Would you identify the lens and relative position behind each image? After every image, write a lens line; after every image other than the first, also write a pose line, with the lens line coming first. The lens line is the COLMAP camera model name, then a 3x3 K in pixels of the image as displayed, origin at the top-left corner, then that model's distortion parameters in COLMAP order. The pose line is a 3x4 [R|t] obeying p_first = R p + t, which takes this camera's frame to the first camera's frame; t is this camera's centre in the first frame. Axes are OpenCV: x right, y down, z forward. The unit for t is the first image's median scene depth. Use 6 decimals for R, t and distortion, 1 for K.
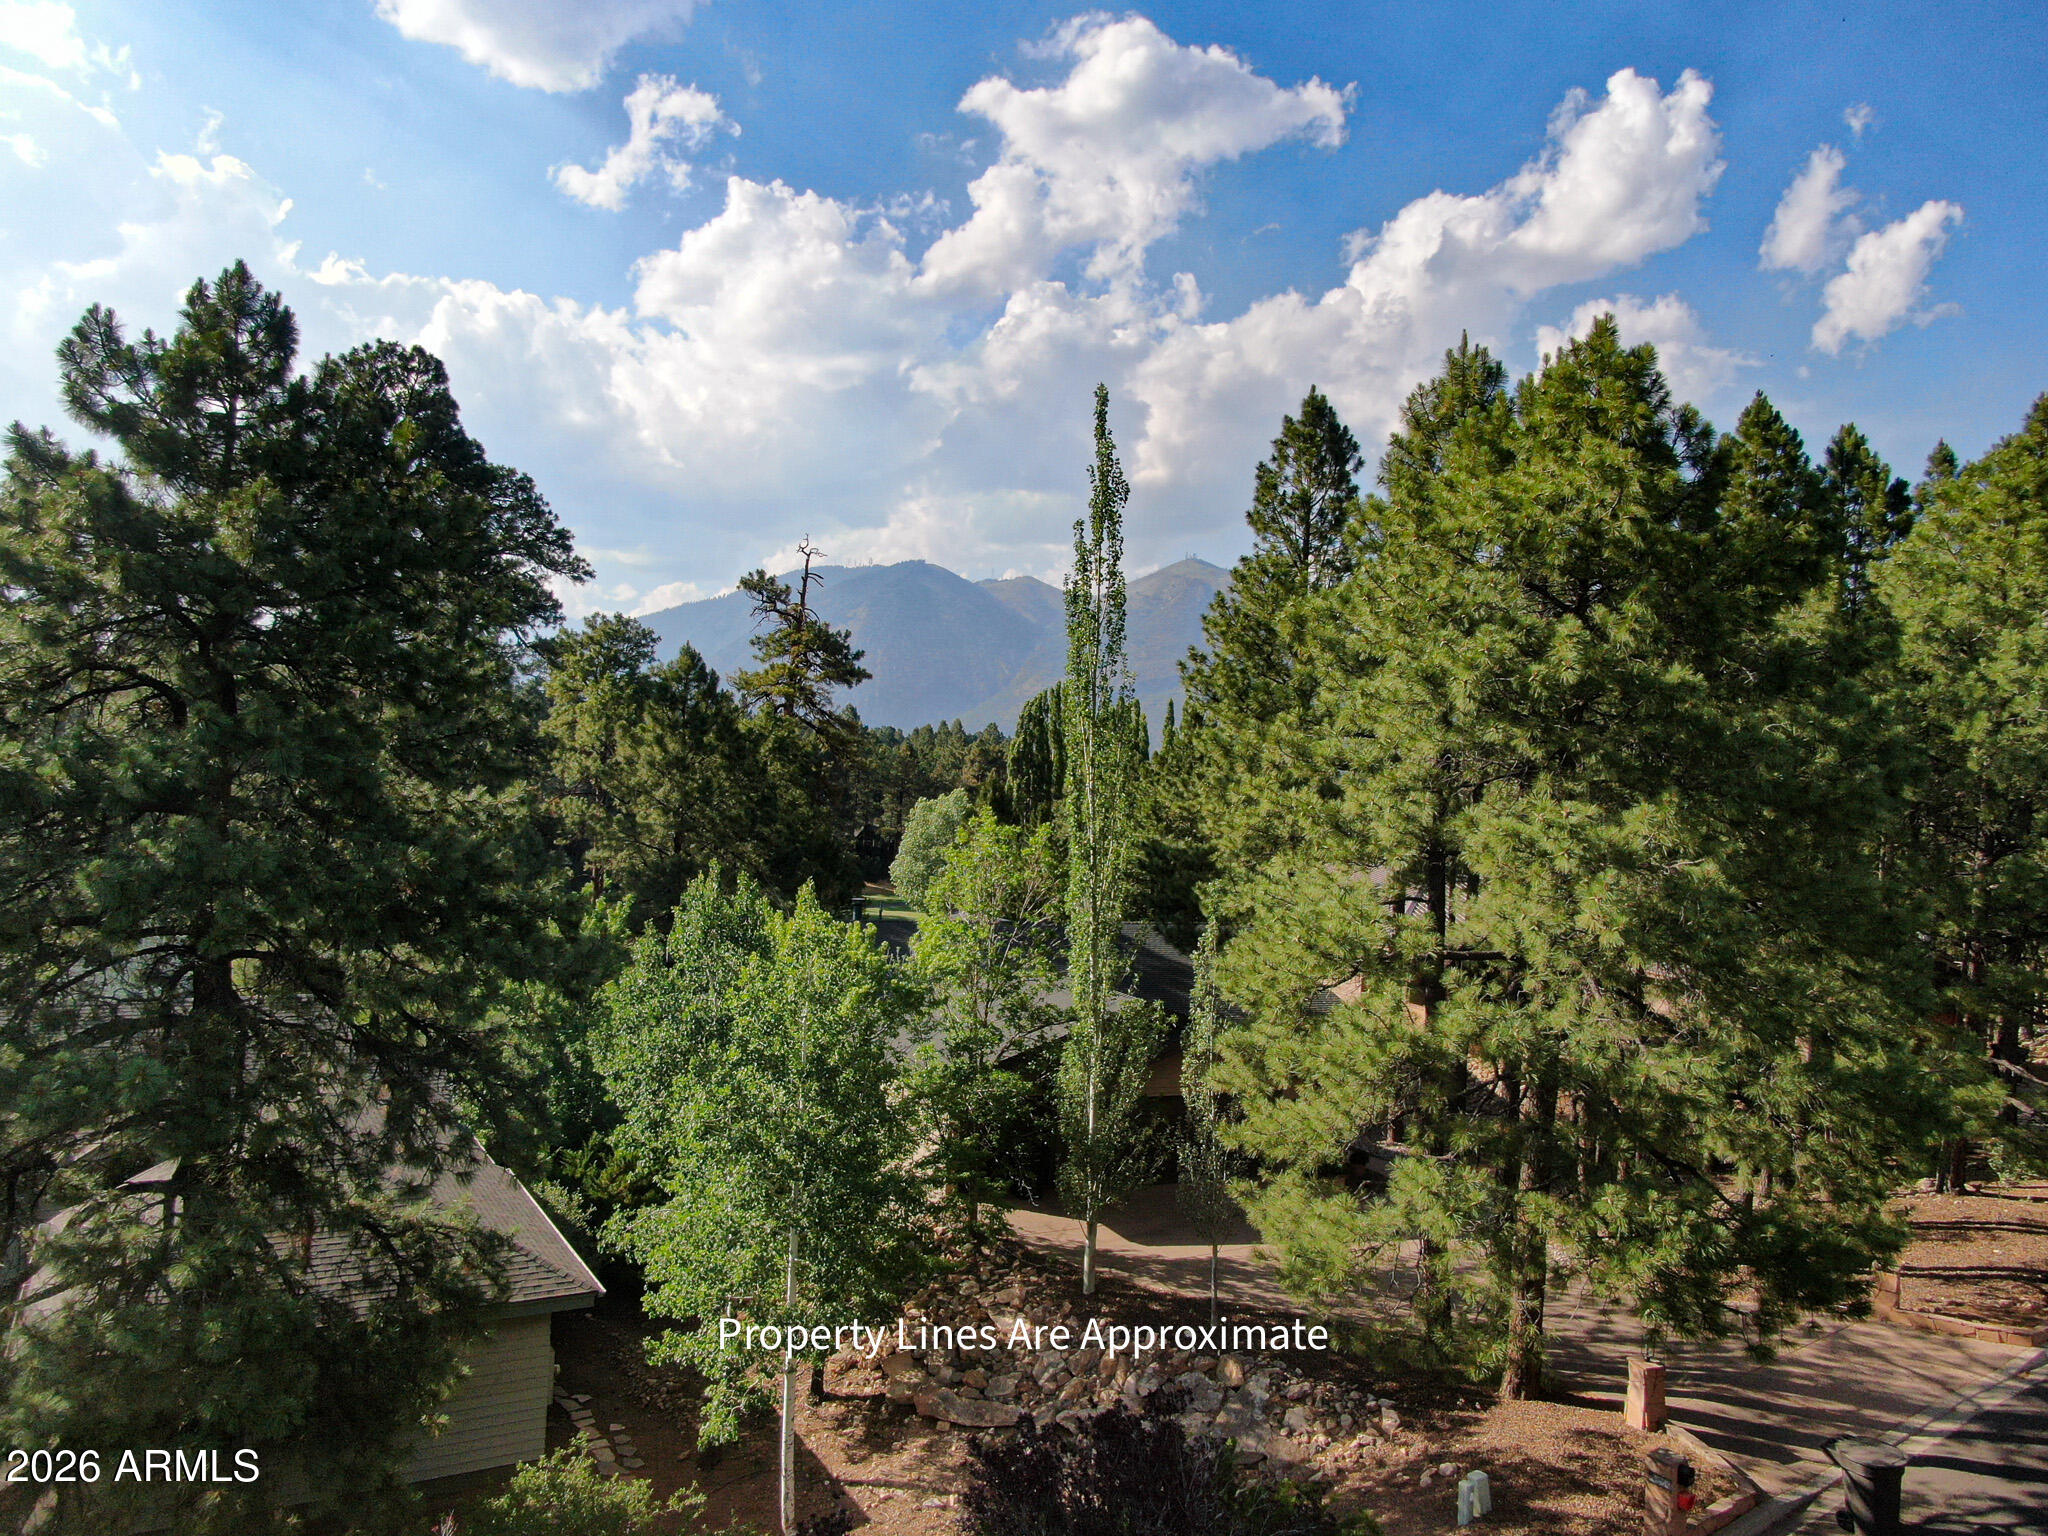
lens RADIAL K [[1457.7, 0, 1024.0], [0, 1457.7, 768.0], [0, 0, 1]] dist [-0.002579, 0.006206]
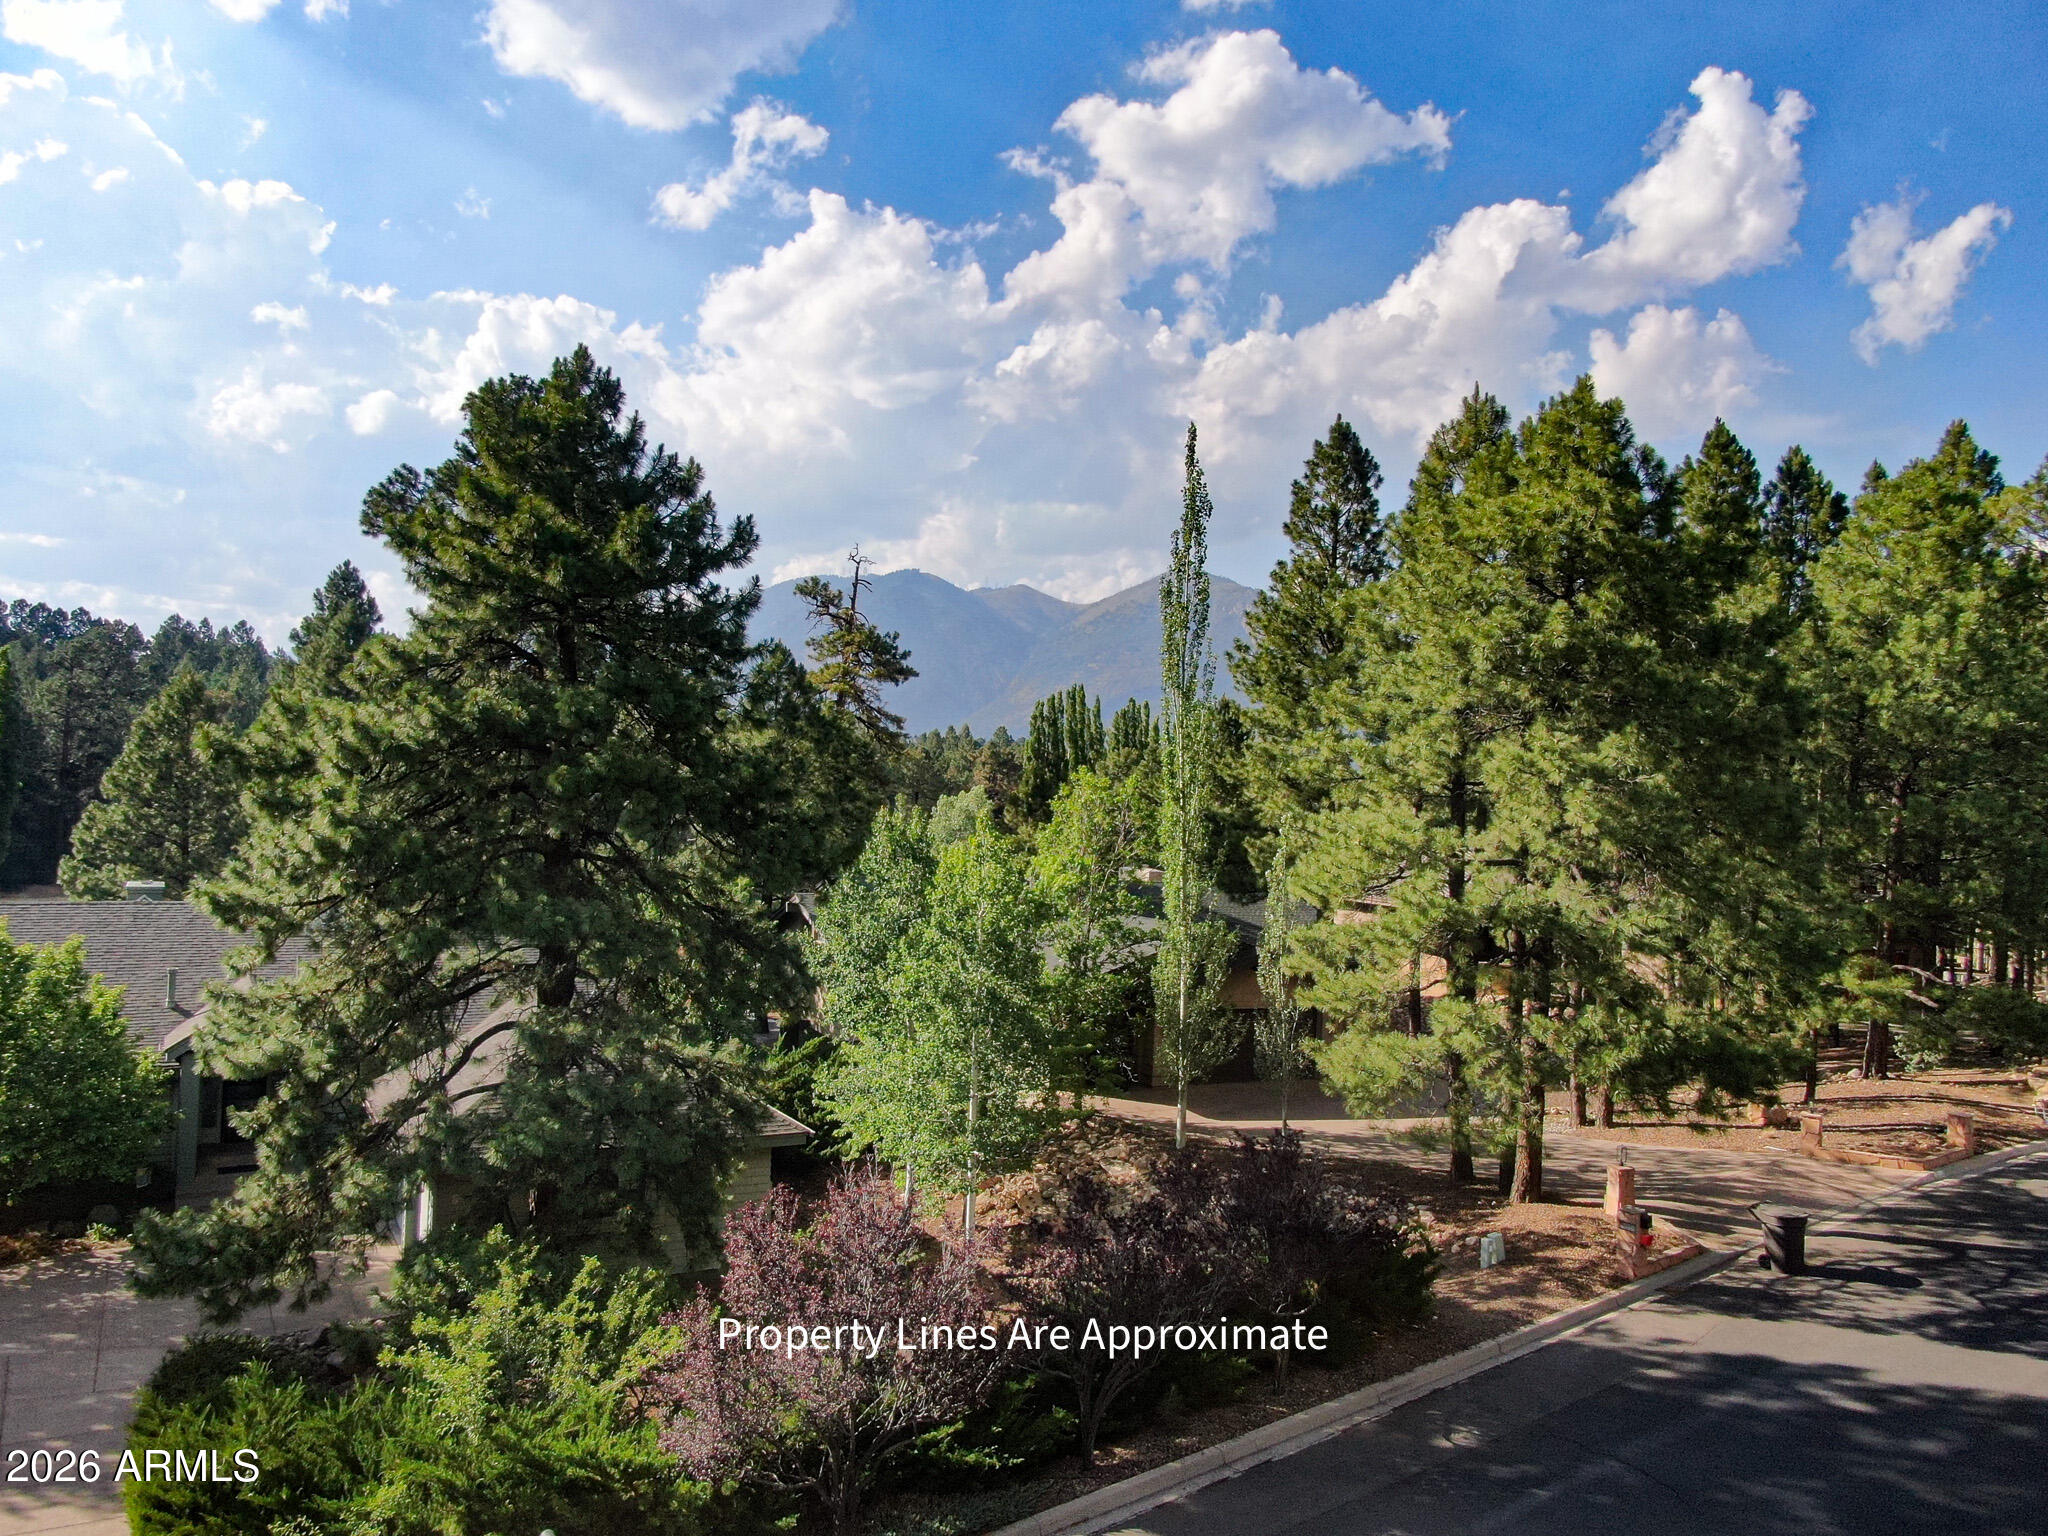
lens RADIAL K [[1456.1, 0, 1030.7], [0, 1456.1, 776.9], [0, 0, 1]] dist [0.009302, 0.003973]
pose [[0.999952, -0.005133, 0.008372, -0.096742], [0.005129, 0.999987, 0.000512, 0.041536], [-0.008374, -0.000469, 0.999965, -0.262740]]
